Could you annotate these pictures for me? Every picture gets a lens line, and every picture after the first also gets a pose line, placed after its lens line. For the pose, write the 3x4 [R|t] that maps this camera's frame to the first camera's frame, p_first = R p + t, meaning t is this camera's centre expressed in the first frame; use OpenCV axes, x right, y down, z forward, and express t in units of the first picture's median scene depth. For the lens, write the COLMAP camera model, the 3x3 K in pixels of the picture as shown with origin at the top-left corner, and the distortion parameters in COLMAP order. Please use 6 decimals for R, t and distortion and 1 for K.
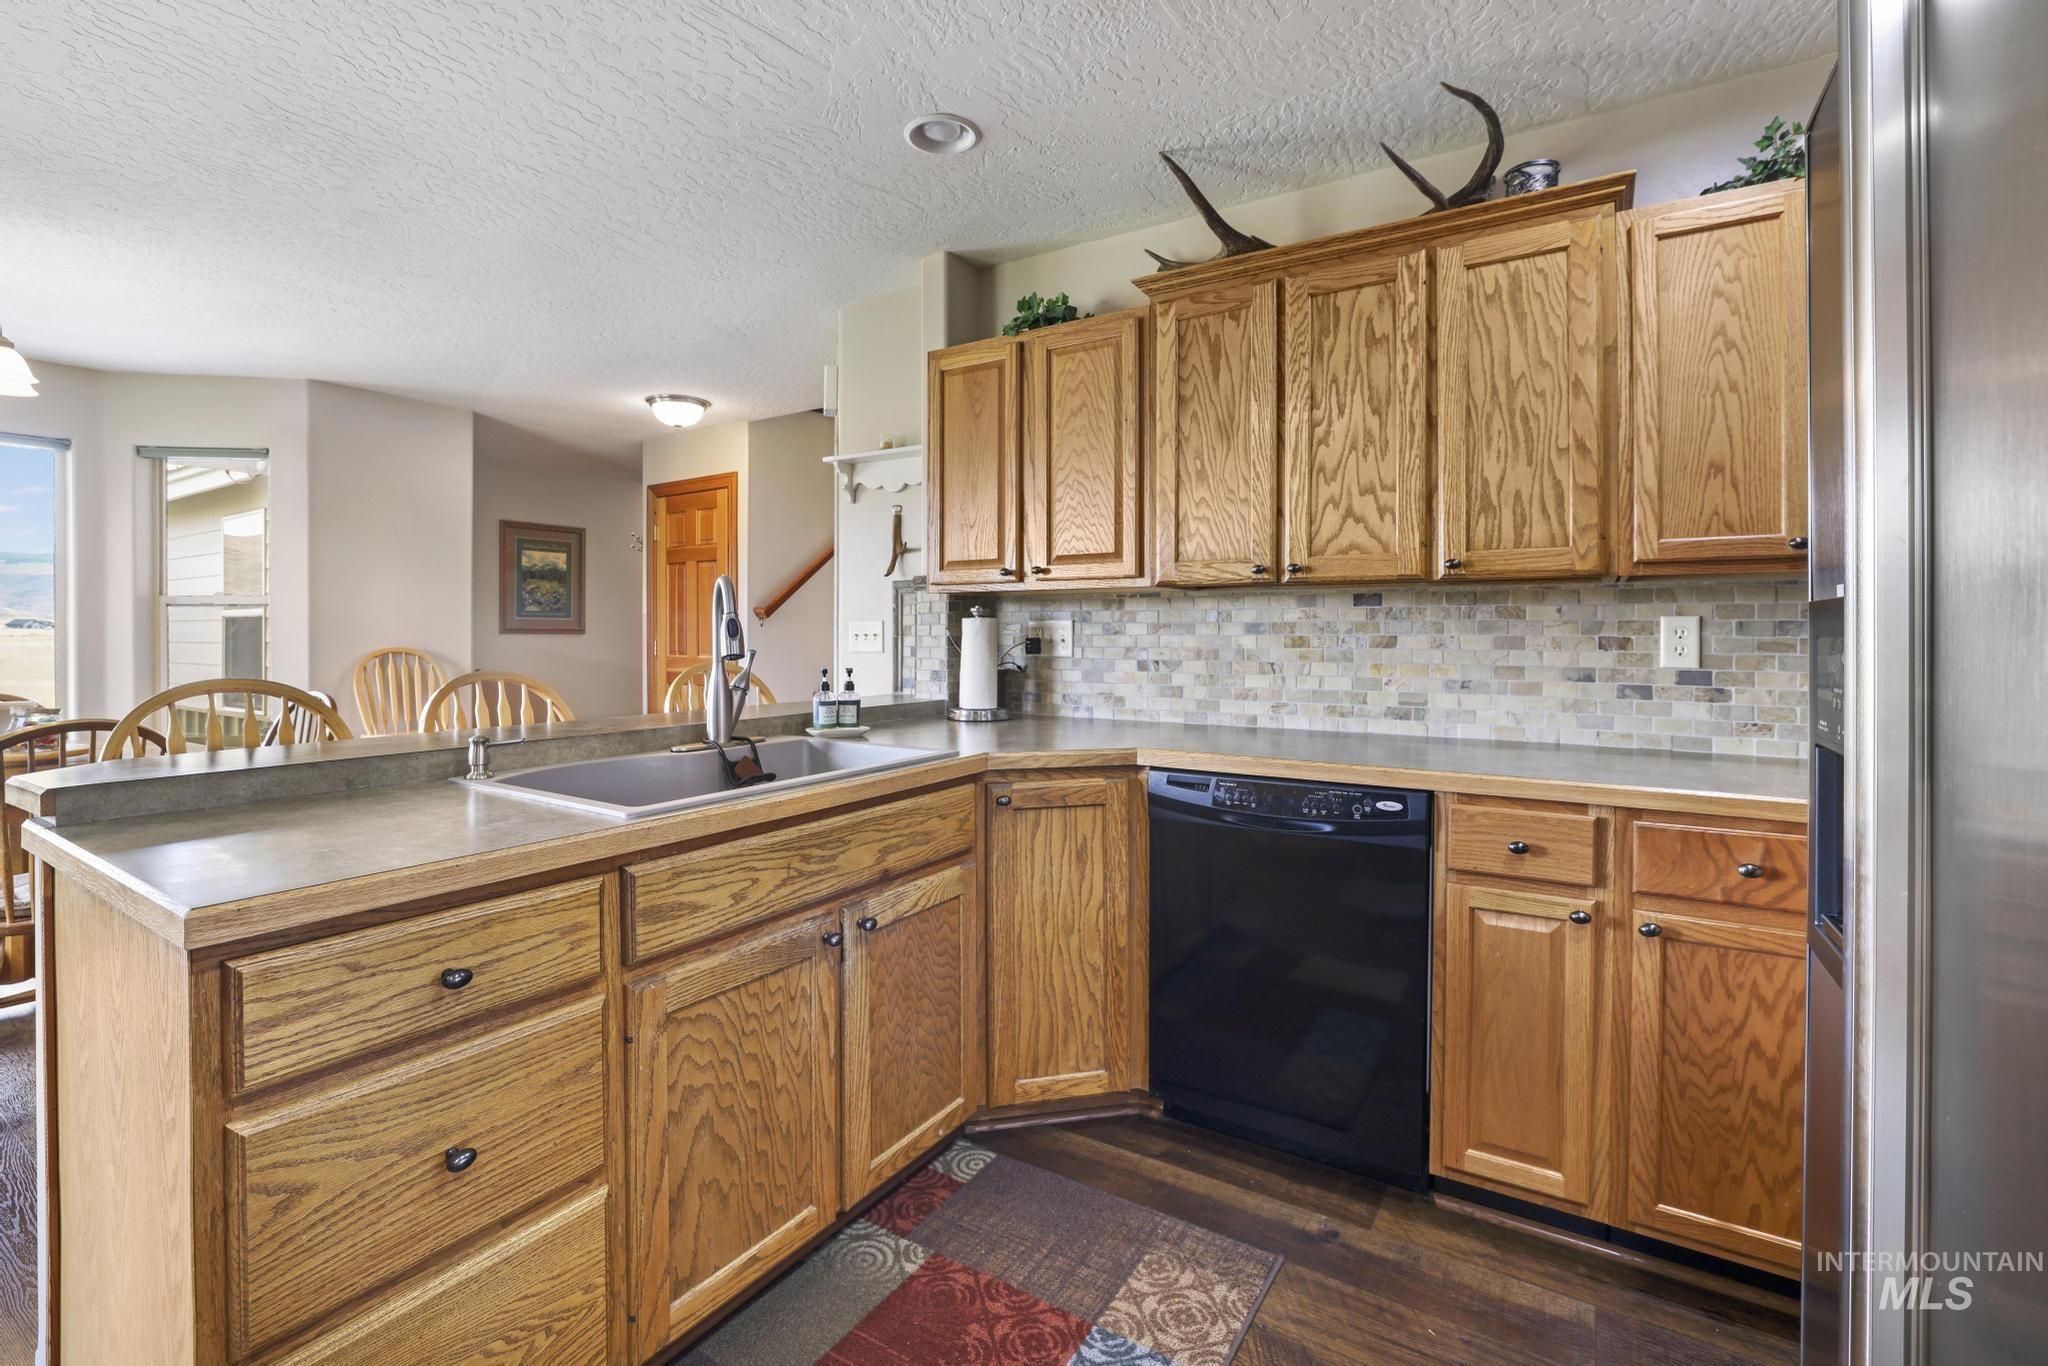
lens RADIAL K [[893.3, 0, 1008.8], [0, 893.3, 620.0], [0, 0, 1]] dist [-0.046372, 0.016179]
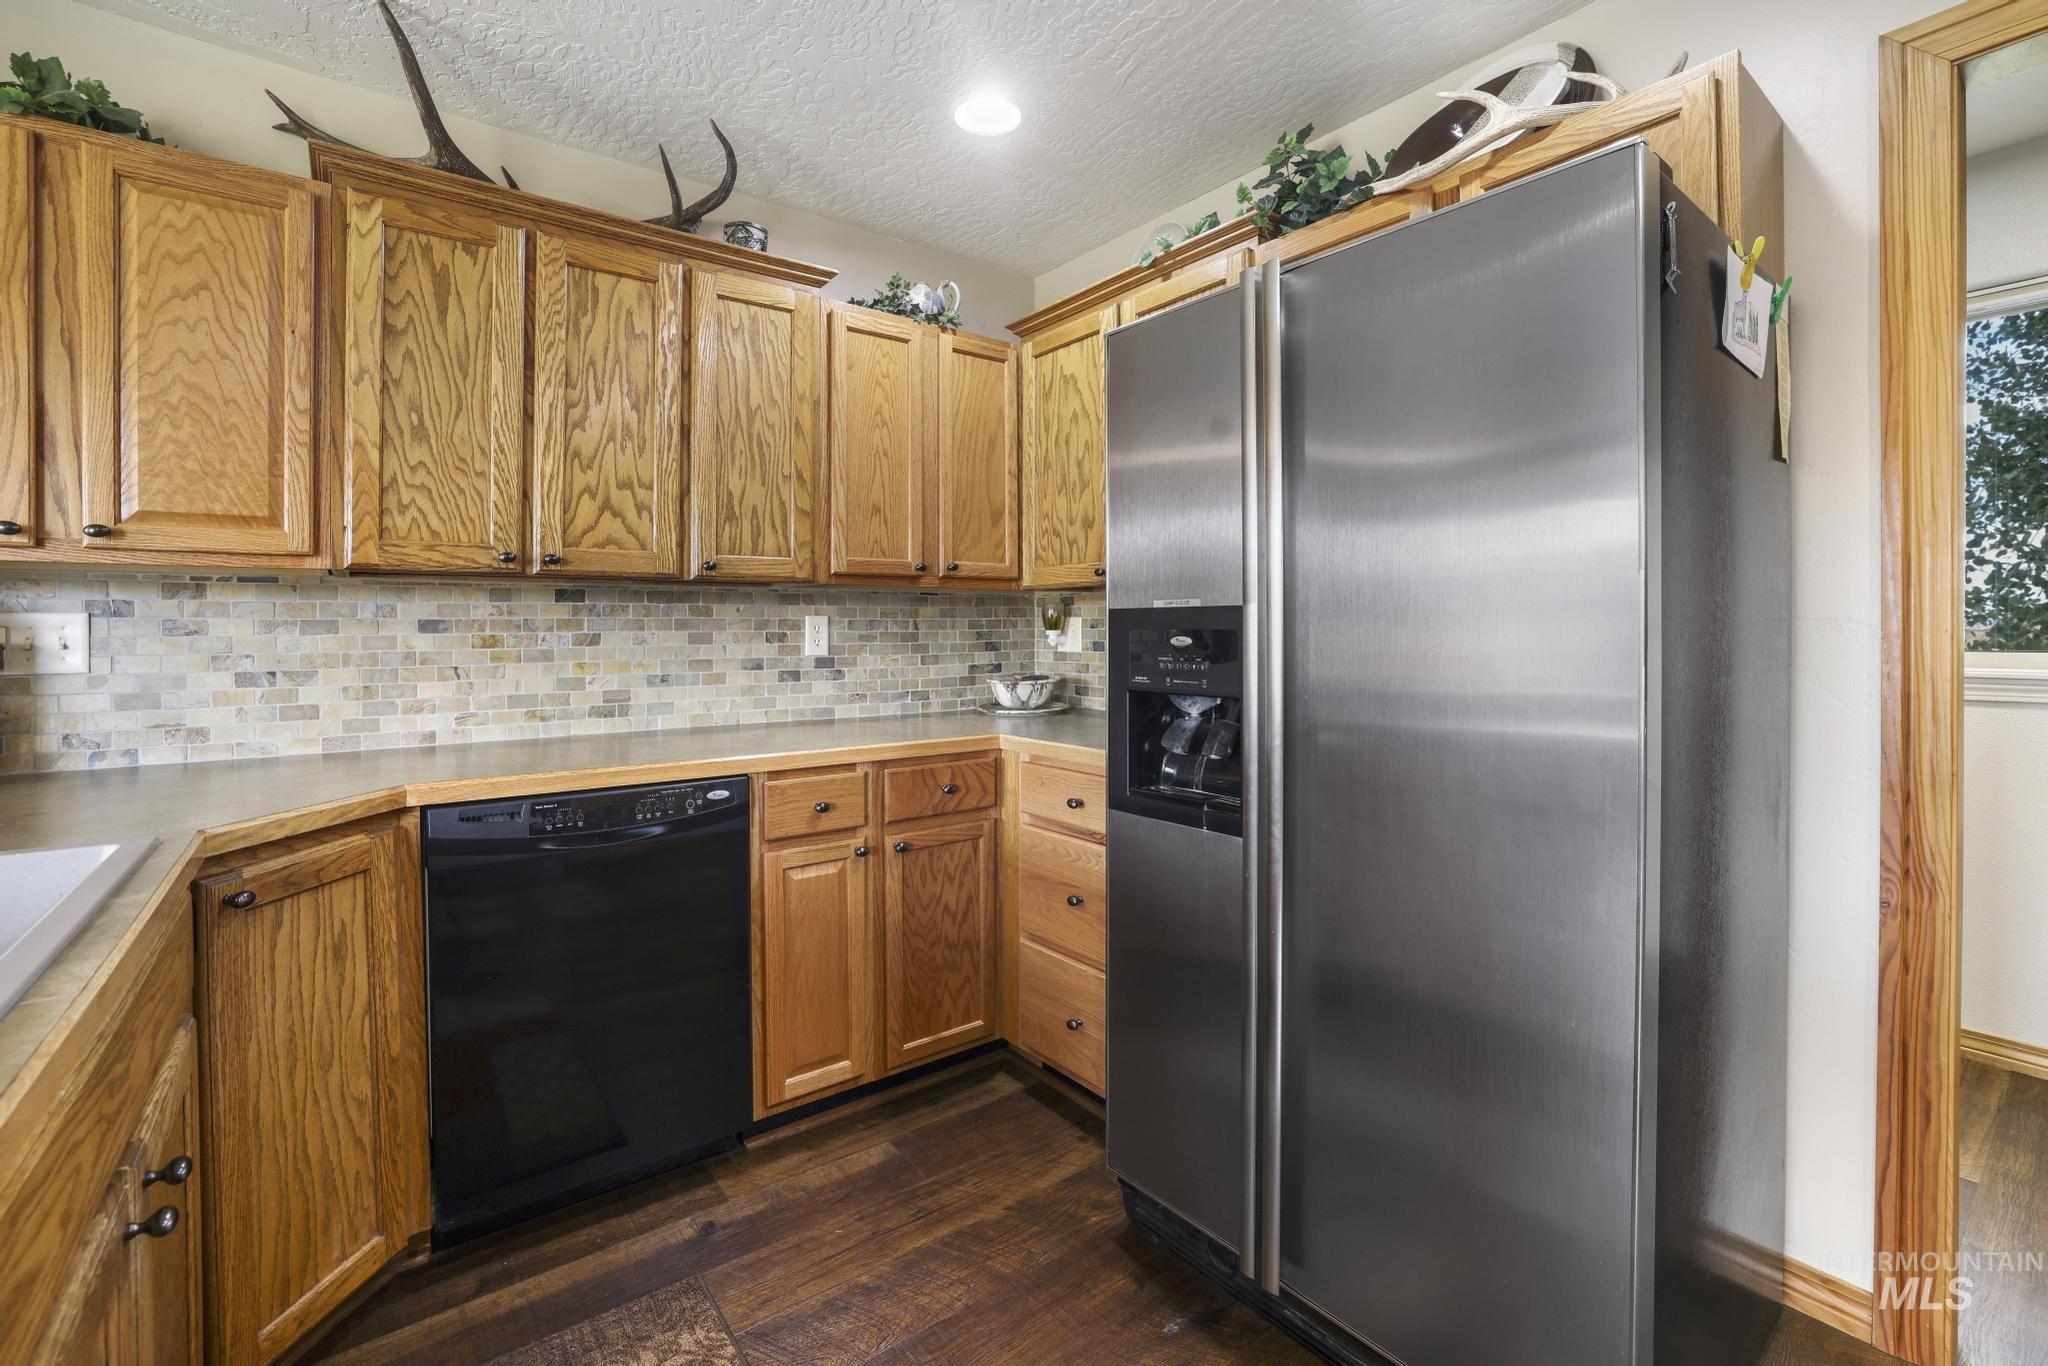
lens RADIAL K [[893.3, 0, 991.3], [0, 893.3, 622.1], [0, 0, 1]] dist [-0.046372, 0.016179]
pose [[0.355293, 0.002799, 0.934751, -0.359845], [-0.006147, 0.999981, -0.000658, 0.003557], [-0.934735, -0.005512, 0.355303, 0.265898]]
